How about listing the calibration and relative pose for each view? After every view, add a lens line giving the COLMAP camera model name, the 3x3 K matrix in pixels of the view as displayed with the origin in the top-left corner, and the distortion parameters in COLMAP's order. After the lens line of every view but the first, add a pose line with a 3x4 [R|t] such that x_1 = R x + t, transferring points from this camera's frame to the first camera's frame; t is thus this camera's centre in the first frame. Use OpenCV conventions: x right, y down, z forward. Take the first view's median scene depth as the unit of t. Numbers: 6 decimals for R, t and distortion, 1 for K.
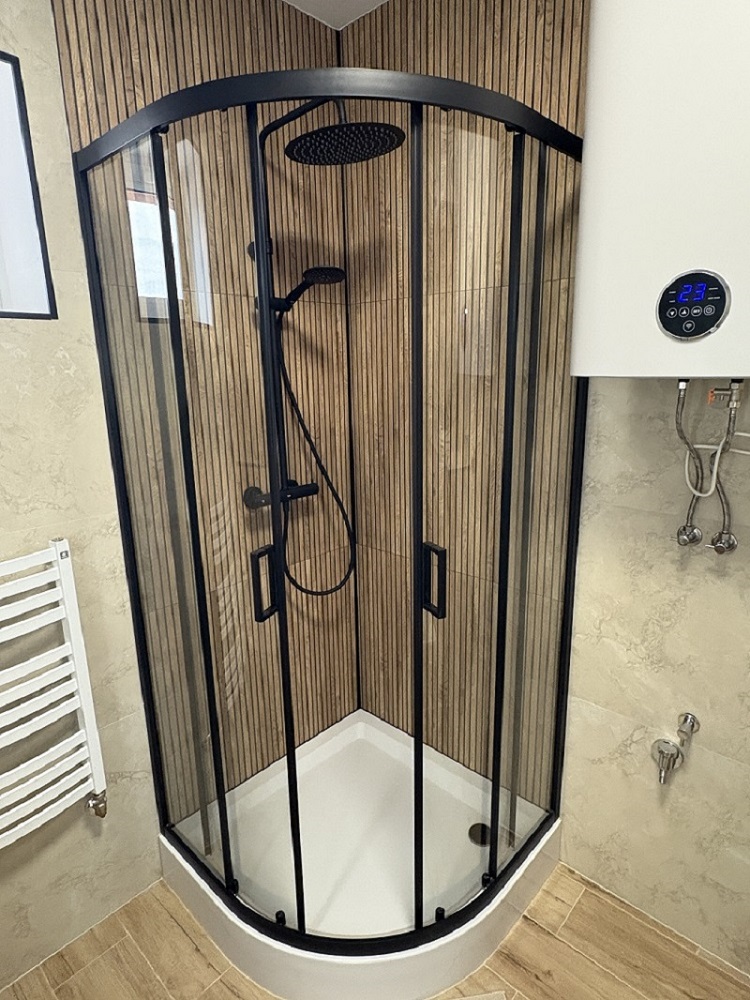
lens RADIAL K [[556.5, 0, 375.3], [0, 556.5, 498.1], [0, 0, 1]] dist [-0.001897, 0.000596]
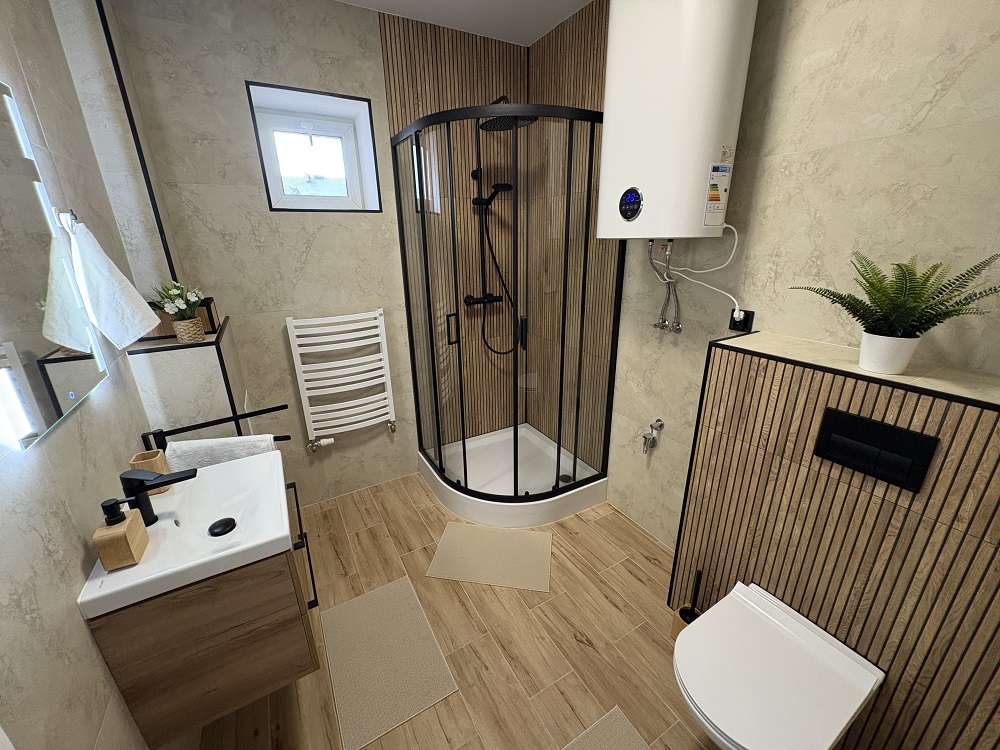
lens RADIAL K [[396.9, 0, 500.8], [0, 396.9, 373.7], [0, 0, 1]] dist [-0.001922, 0.001004]
pose [[0.954433, 0.101131, -0.280768, 0.394621], [-0.072682, 0.991273, 0.109980, 0.116505], [0.289440, -0.084562, 0.953454, -0.452481]]
